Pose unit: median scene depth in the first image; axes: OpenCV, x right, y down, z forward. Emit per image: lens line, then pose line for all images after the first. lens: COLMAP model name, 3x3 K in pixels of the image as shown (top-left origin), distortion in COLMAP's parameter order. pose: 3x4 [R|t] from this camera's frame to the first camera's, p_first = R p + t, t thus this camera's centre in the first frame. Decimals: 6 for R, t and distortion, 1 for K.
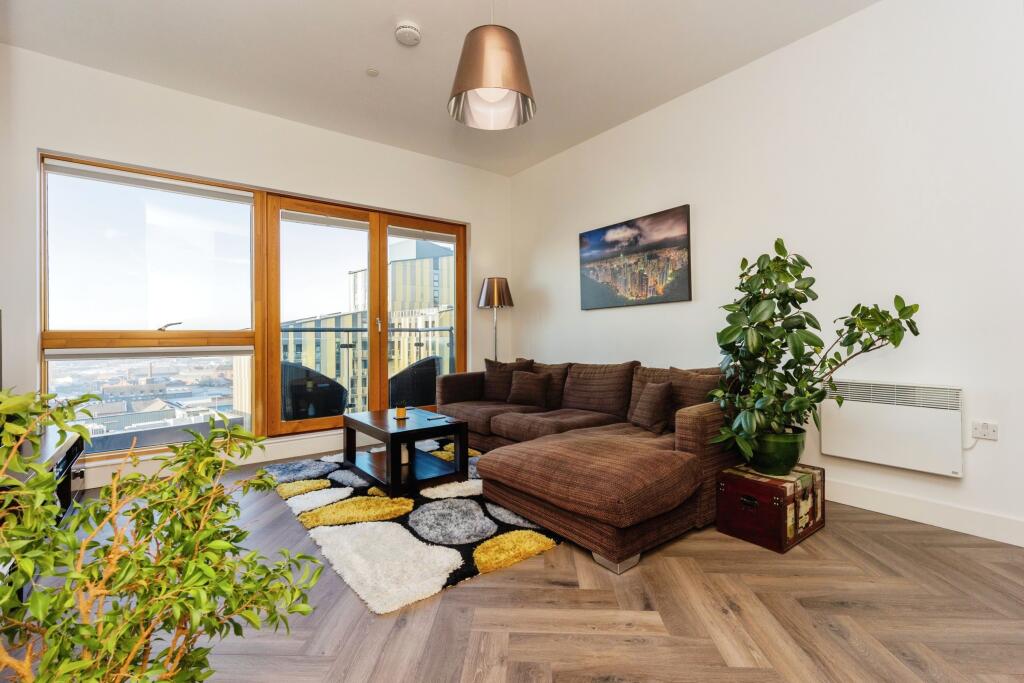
lens RADIAL K [[448.0, 0, 504.9], [0, 448.0, 335.2], [0, 0, 1]] dist [0.002893, 0.001290]
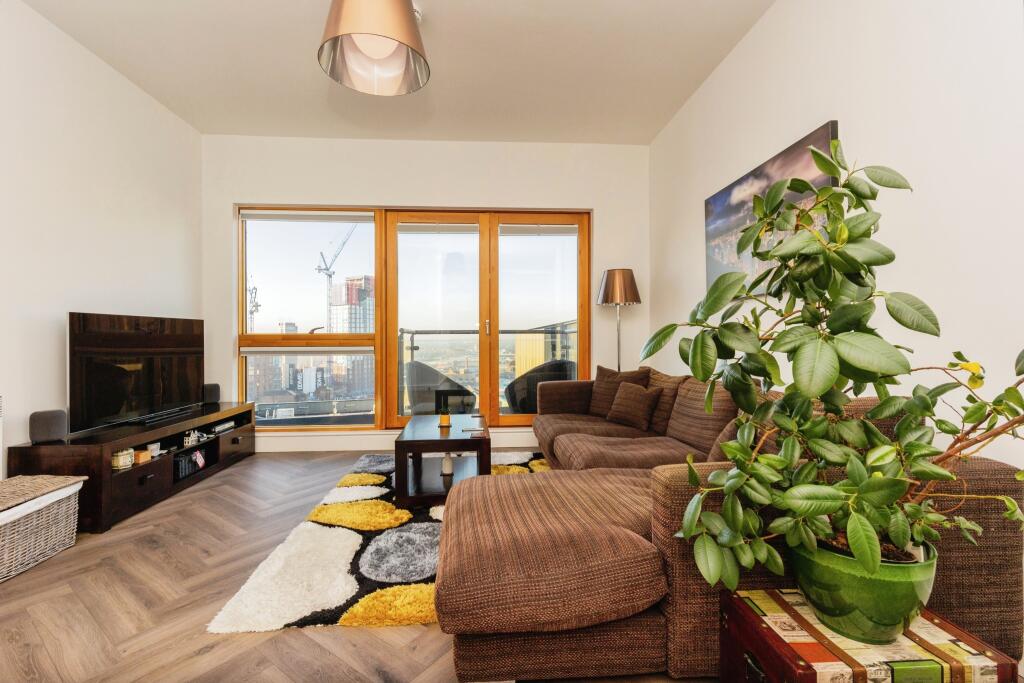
lens RADIAL K [[448.0, 0, 505.1], [0, 448.0, 335.7], [0, 0, 1]] dist [0.002893, 0.001290]
pose [[0.836828, 0.000534, -0.547466, 0.314416], [-0.000408, 1.000000, 0.000351, -0.004959], [0.547466, -0.000070, 0.836828, 0.219331]]
